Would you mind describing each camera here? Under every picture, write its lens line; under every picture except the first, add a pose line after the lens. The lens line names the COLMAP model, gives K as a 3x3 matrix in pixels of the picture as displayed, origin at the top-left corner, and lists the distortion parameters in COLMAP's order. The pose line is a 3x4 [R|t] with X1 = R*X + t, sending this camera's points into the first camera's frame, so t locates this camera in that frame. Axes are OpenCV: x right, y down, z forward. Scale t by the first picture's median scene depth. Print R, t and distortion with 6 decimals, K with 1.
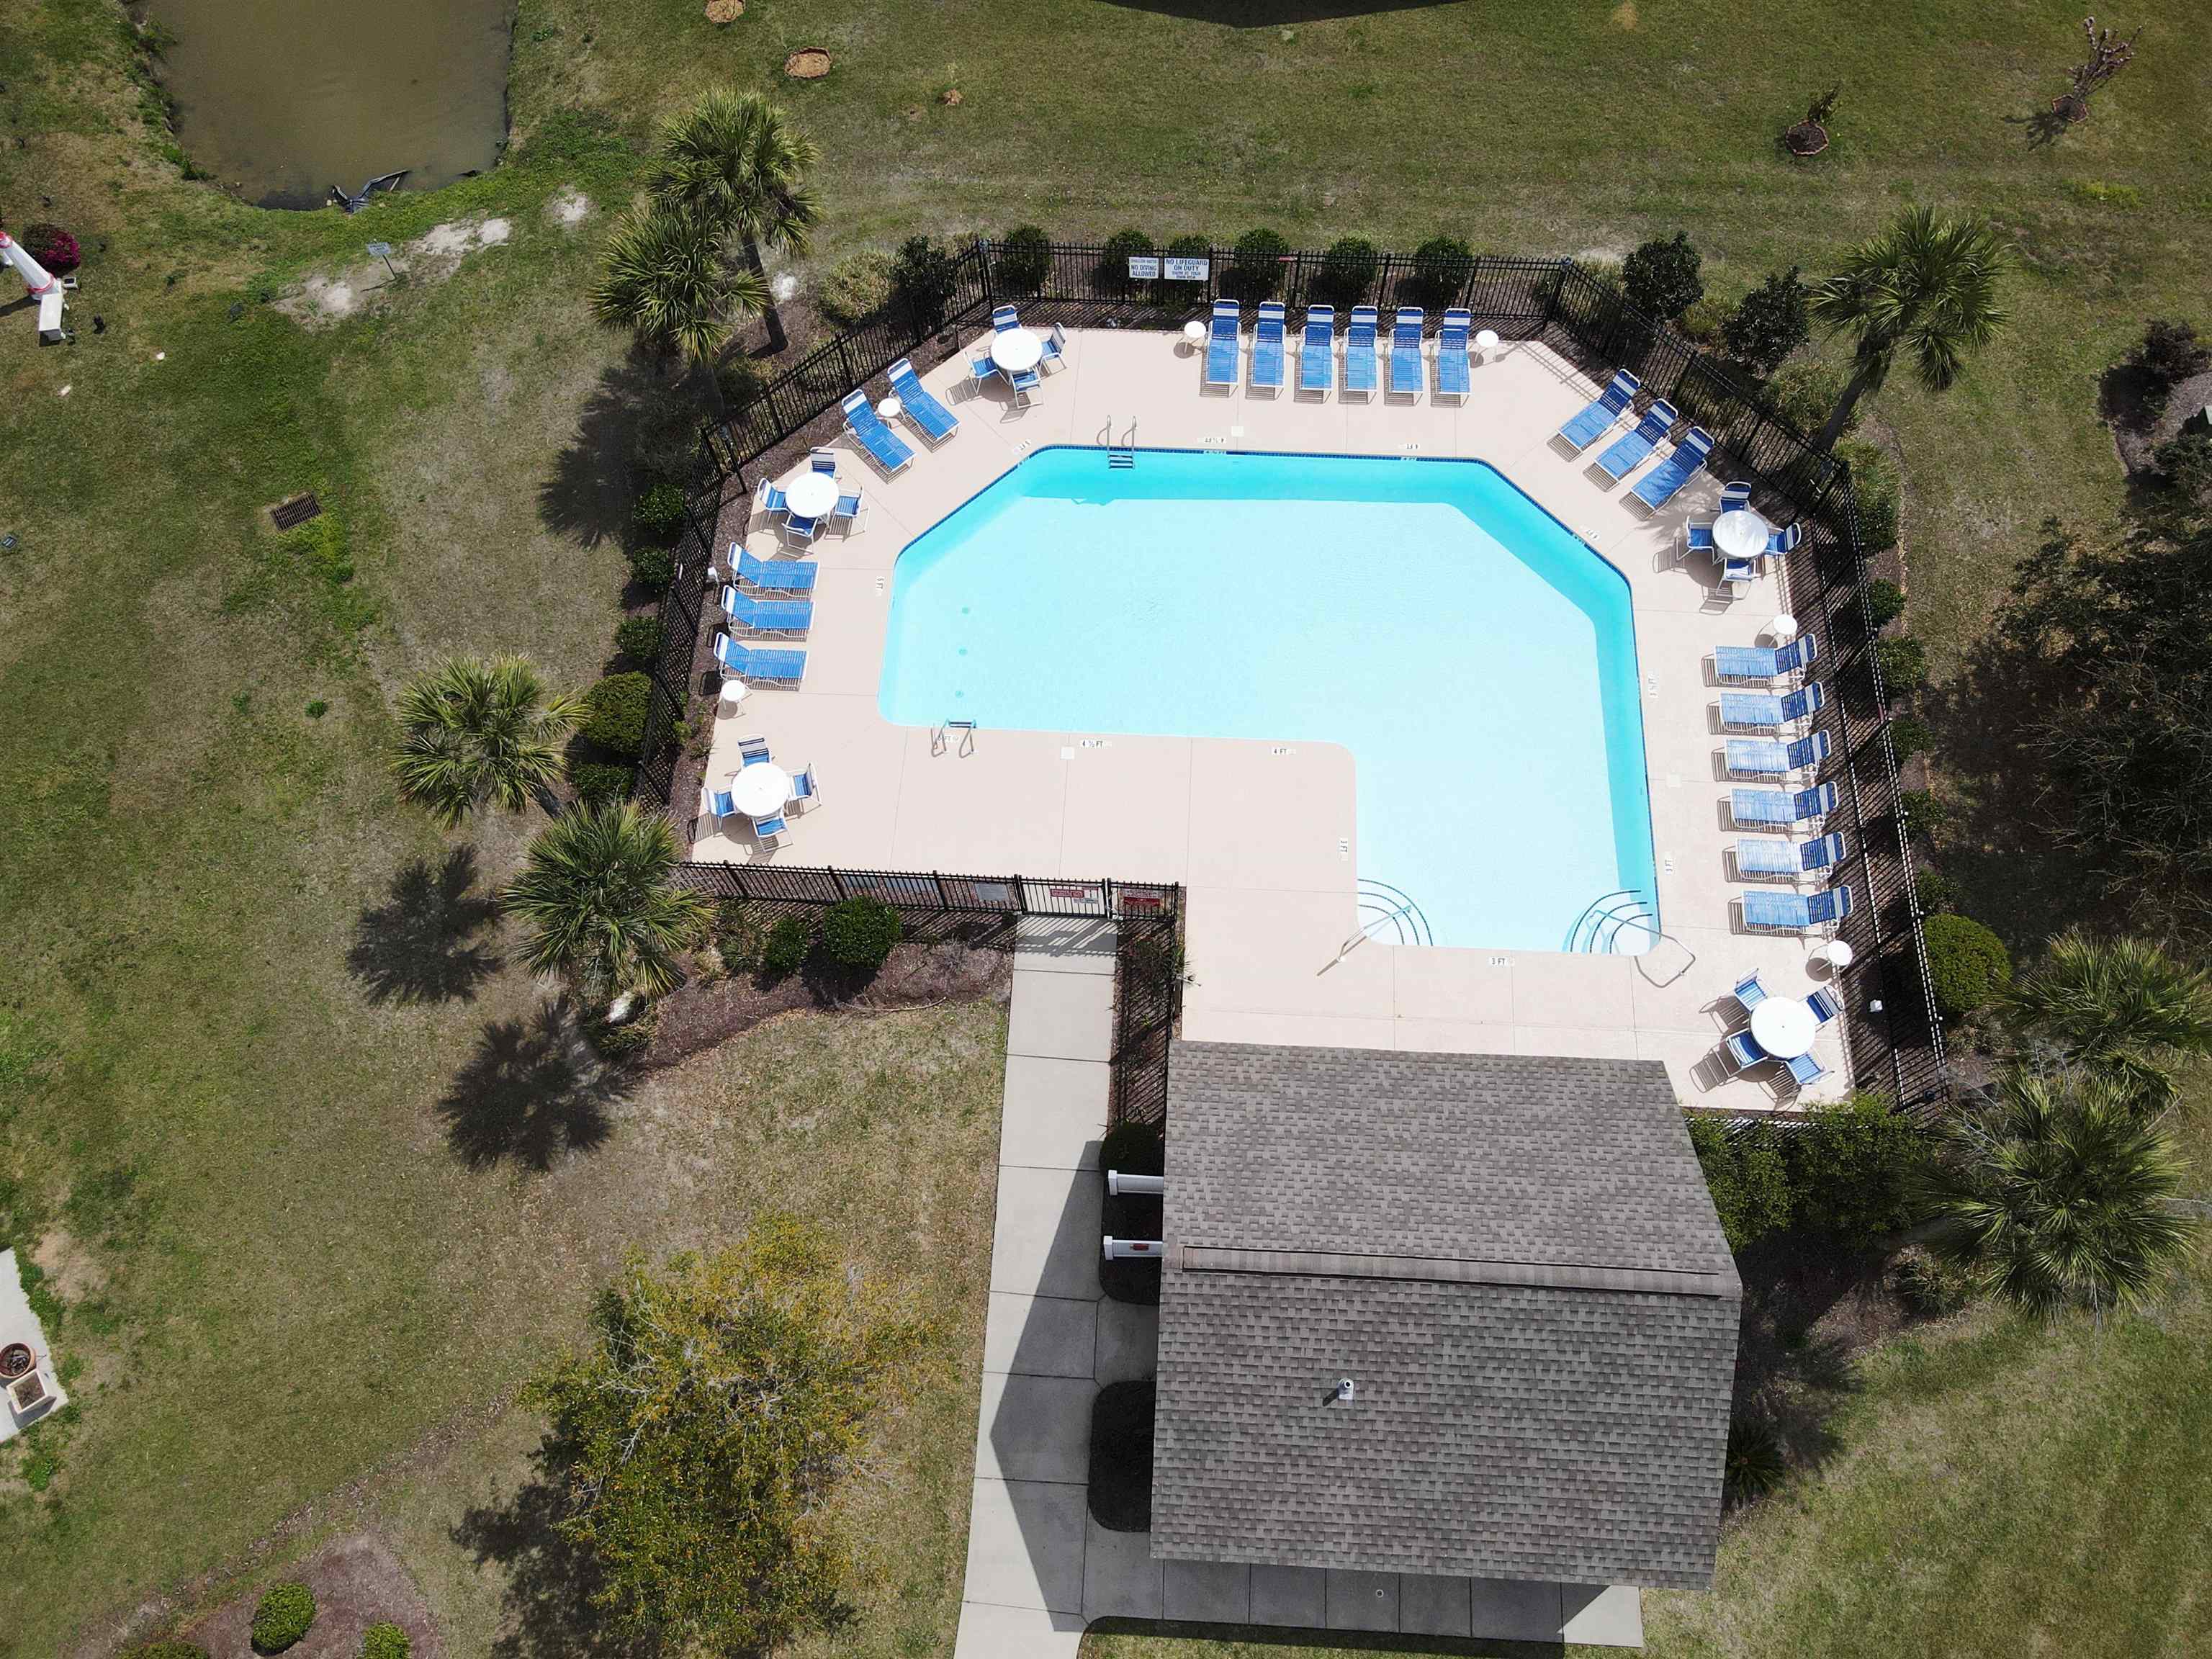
lens RADIAL K [[1615.0, 0, 1107.1], [0, 1615.0, 834.5], [0, 0, 1]] dist [0.001228, 0.036888]
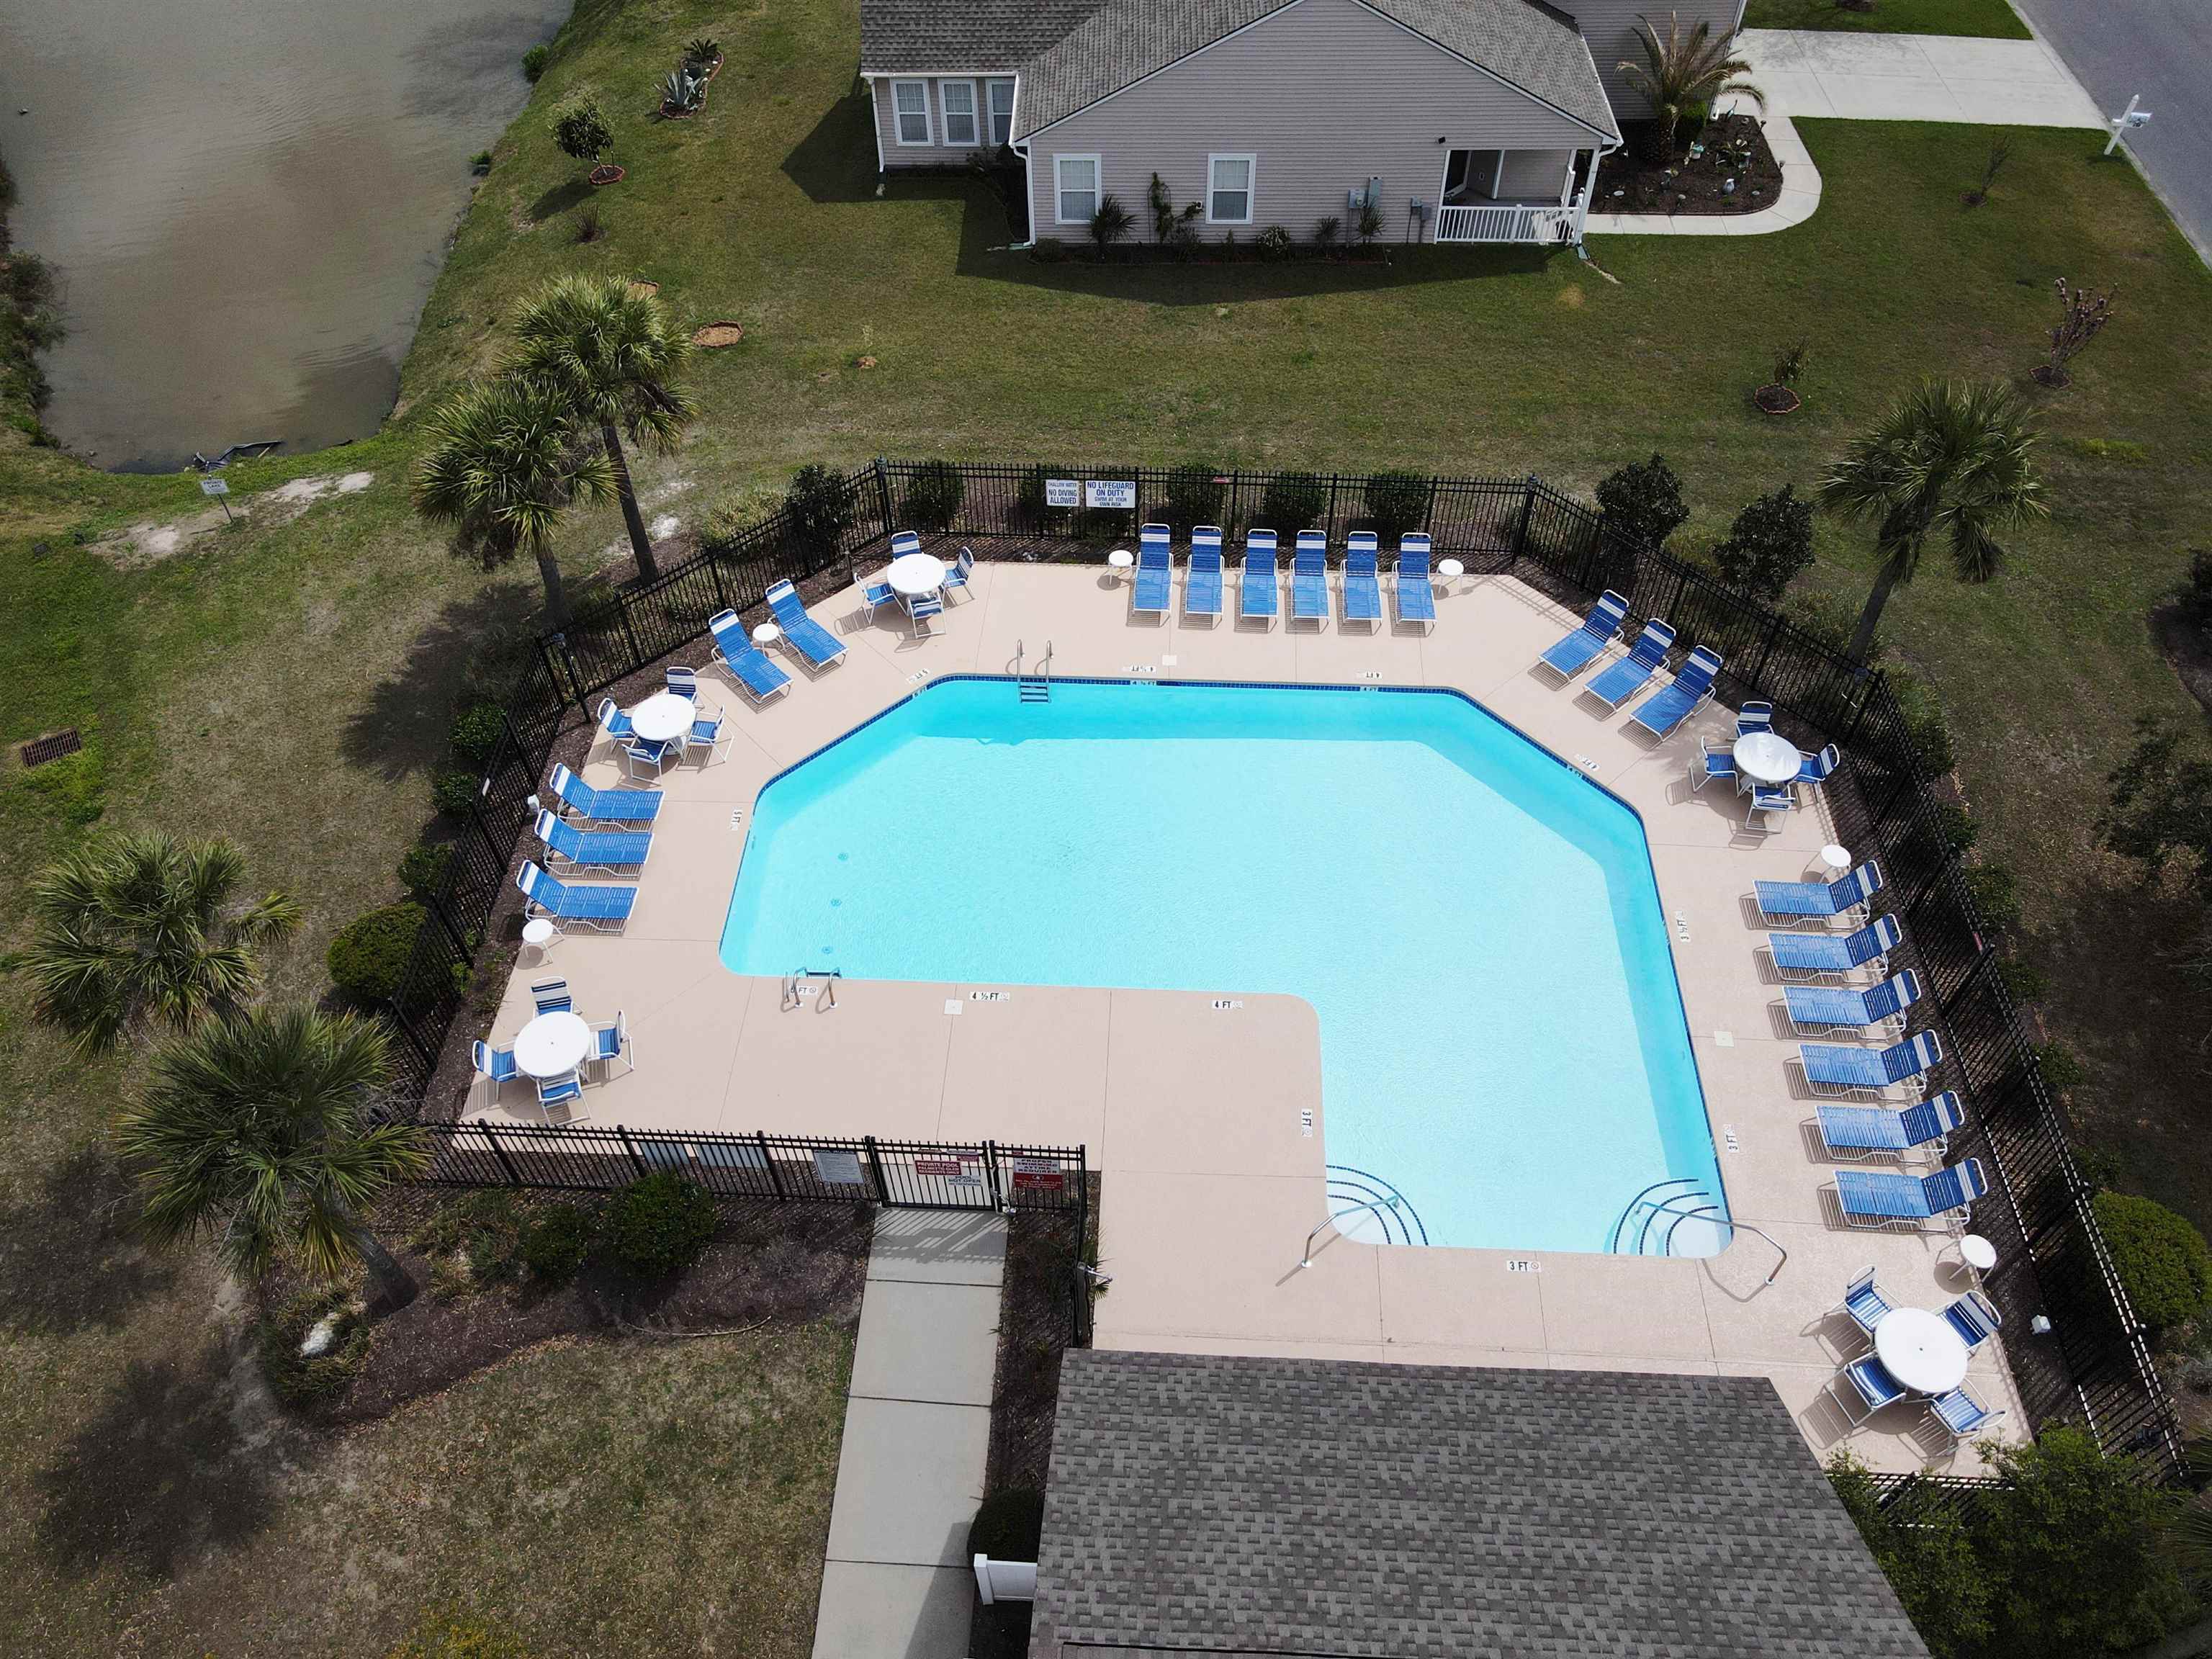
lens RADIAL K [[1615.0, 0, 1107.1], [0, 1615.0, 834.5], [0, 0, 1]] dist [0.001228, 0.036888]
pose [[0.999924, 0.002385, 0.012059, 0.041665], [0.001233, 0.956604, -0.291388, 0.101595], [-0.012231, 0.291381, 0.956529, 0.225514]]
